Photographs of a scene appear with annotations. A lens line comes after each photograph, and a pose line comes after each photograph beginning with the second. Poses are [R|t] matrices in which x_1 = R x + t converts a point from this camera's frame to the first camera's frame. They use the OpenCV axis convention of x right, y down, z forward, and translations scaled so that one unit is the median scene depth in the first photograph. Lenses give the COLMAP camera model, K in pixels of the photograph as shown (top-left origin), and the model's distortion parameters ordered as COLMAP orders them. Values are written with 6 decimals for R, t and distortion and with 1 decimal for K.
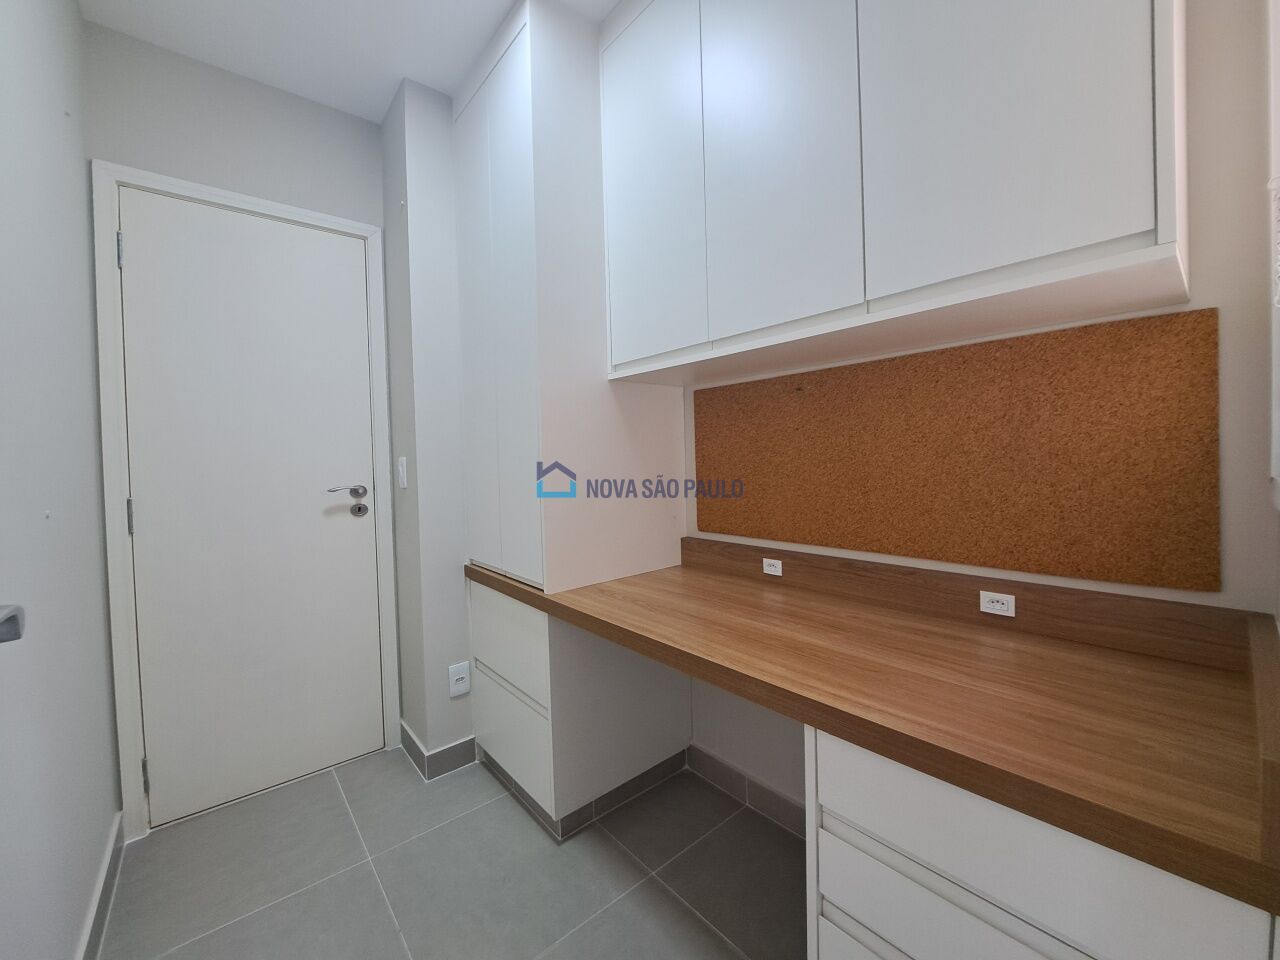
lens RADIAL K [[515.2, 0, 635.5], [0, 515.2, 472.0], [0, 0, 1]] dist [-0.010758, -0.000435]
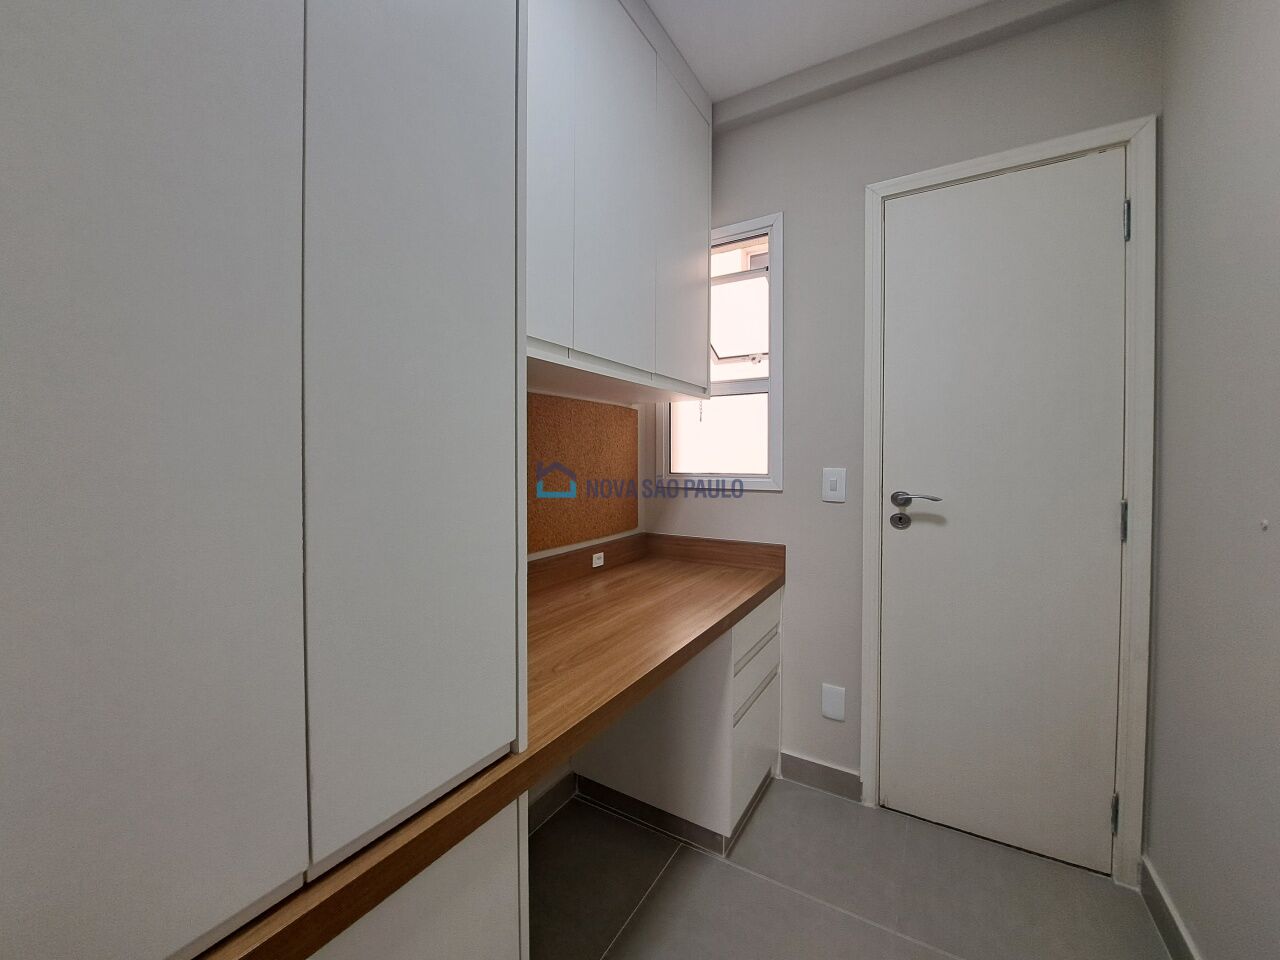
lens RADIAL K [[515.2, 0, 635.5], [0, 515.2, 472.0], [0, 0, 1]] dist [-0.010758, -0.000435]
pose [[-0.329329, 0.003265, 0.944210, -0.875596], [0.037373, 0.999255, 0.009580, -0.036823], [-0.943475, 0.038442, -0.329206, 1.362659]]
